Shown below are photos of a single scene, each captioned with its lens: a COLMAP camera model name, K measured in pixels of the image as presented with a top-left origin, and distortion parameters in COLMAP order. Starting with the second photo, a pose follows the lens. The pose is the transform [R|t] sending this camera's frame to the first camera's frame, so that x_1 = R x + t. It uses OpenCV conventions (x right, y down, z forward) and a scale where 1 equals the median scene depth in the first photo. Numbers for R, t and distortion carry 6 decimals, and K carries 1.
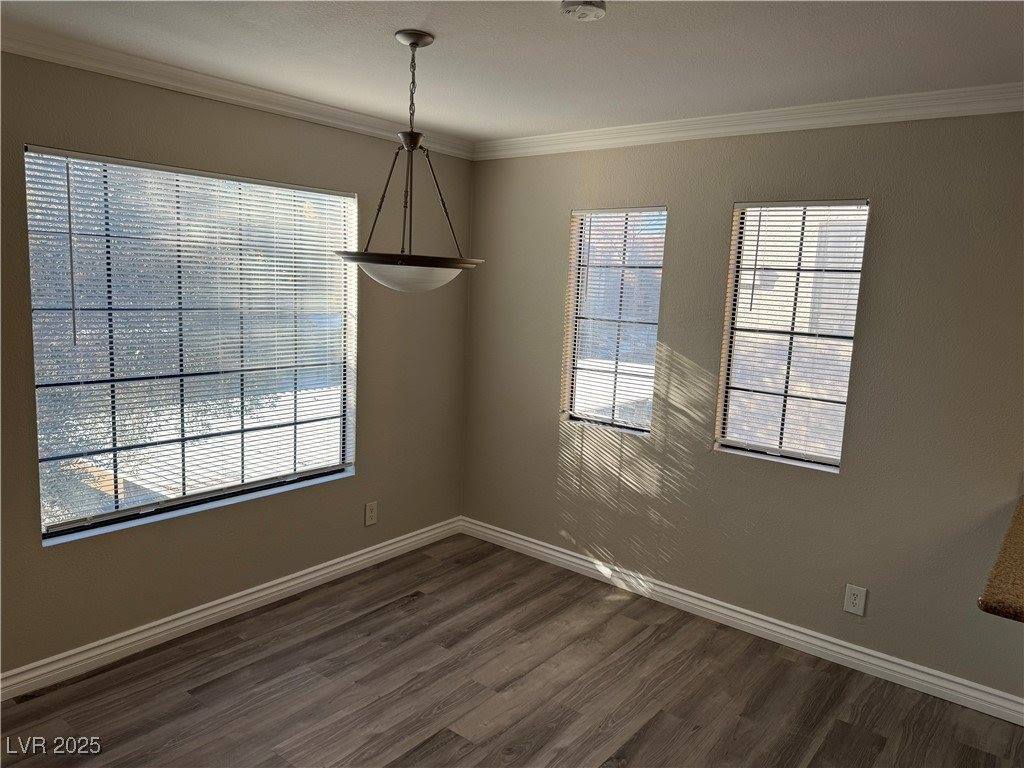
lens RADIAL K [[715.3, 0, 512.0], [0, 715.3, 384.0], [0, 0, 1]] dist [0.082279, -0.096350]
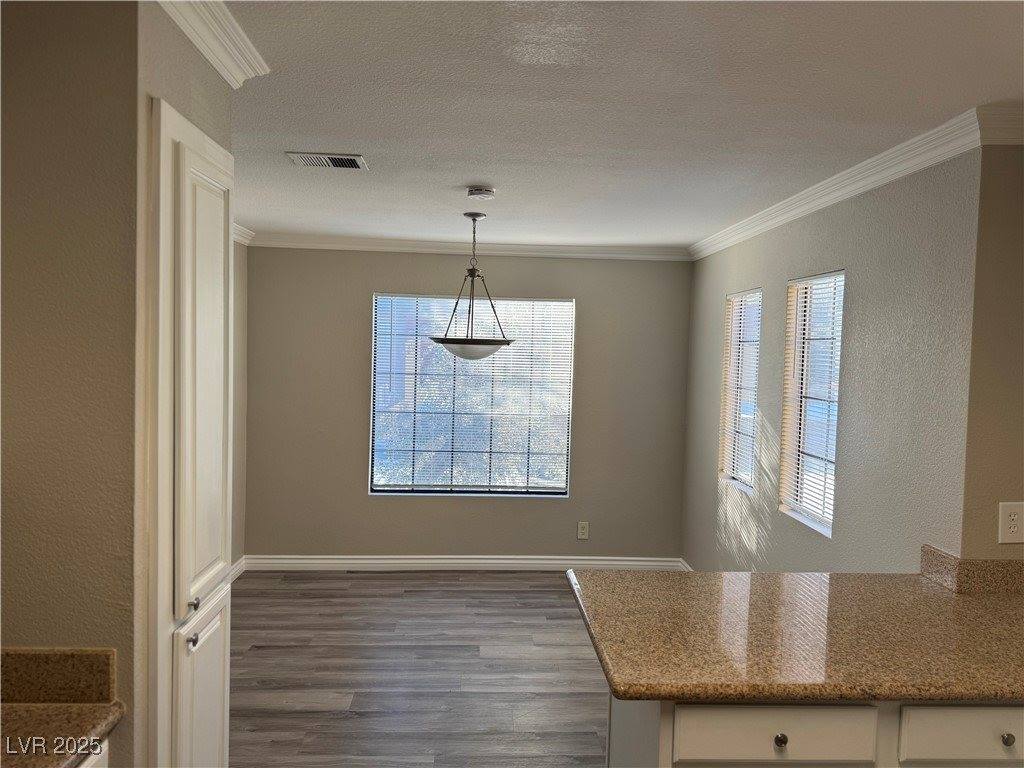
lens RADIAL K [[695.9, 0, 512.0], [0, 695.9, 384.0], [0, 0, 1]] dist [0.142362, 0.000383]
pose [[0.677963, 0.009923, -0.735029, 0.913898], [-0.103982, 0.991149, -0.082529, 0.042999], [0.727704, 0.132382, 0.672995, -0.016338]]
